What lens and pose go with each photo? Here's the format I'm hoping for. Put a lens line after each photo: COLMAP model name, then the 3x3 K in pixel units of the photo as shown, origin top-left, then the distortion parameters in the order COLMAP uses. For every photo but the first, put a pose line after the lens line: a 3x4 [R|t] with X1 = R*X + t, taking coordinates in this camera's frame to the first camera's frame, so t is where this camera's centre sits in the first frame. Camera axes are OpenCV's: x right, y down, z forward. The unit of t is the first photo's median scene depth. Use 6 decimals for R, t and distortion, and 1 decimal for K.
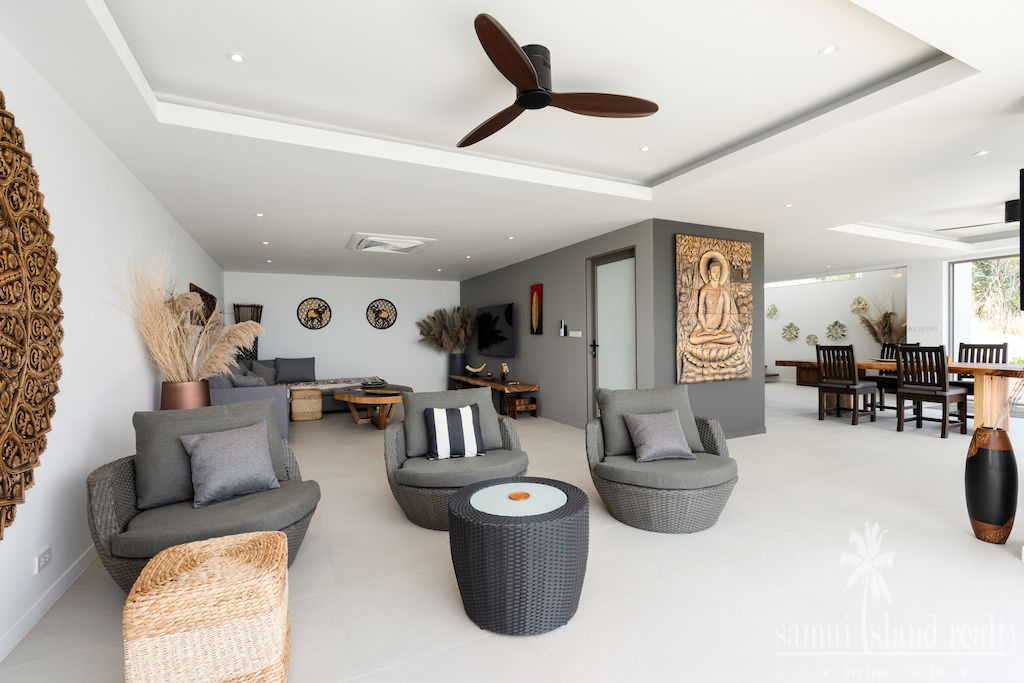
lens RADIAL K [[471.8, 0, 508.6], [0, 471.8, 340.4], [0, 0, 1]] dist [0.002860, 0.000269]
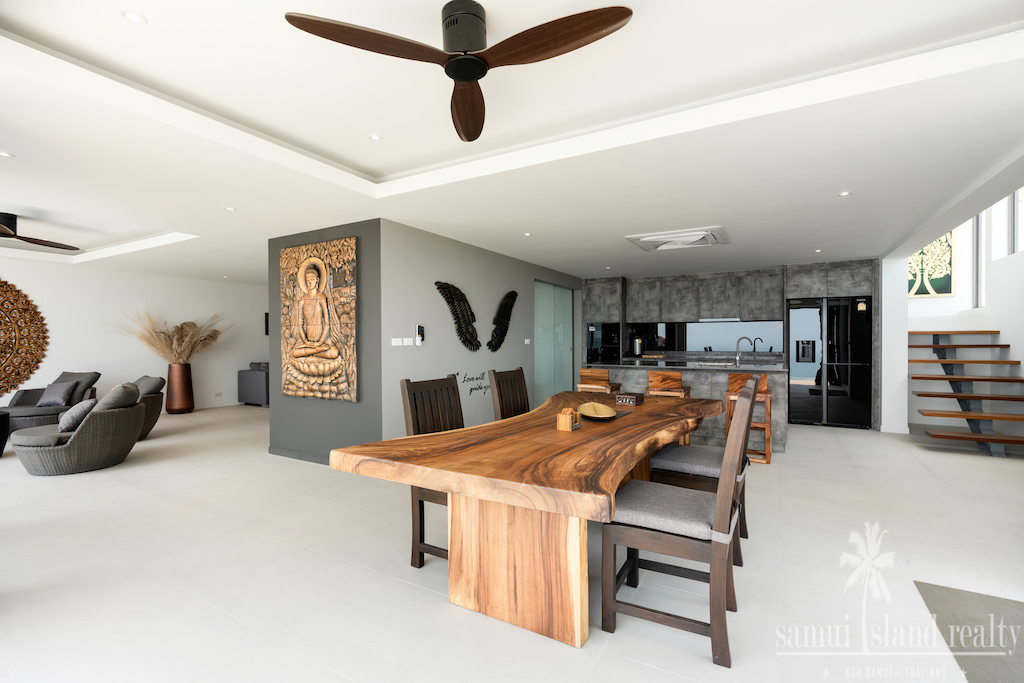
lens RADIAL K [[471.8, 0, 507.1], [0, 471.8, 341.9], [0, 0, 1]] dist [0.002860, 0.000269]
pose [[0.542153, 0.014736, -0.840150, 1.020333], [-0.009135, 0.999890, 0.011643, -0.027056], [0.840230, 0.001363, 0.542229, 0.588537]]
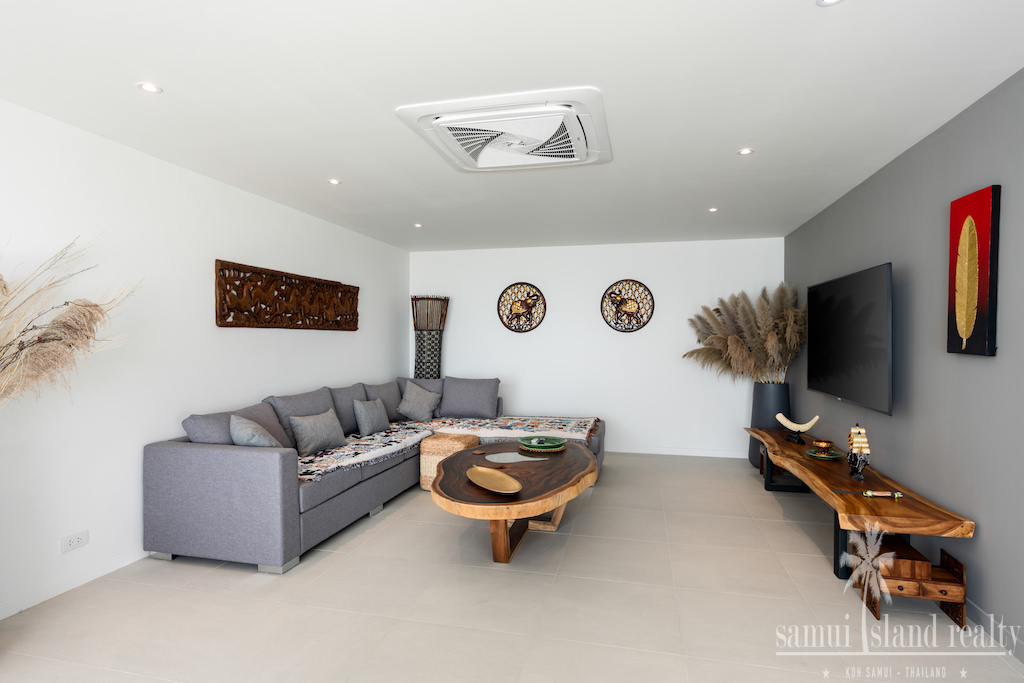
lens RADIAL K [[539.4, 0, 512.8], [0, 539.4, 343.1], [0, 0, 1]] dist [-0.004715, 0.000411]
pose [[0.776910, 0.016811, -0.629387, 0.046106], [-0.015263, 0.999853, 0.007867, -0.017664], [0.629426, 0.003494, 0.777052, 0.520342]]
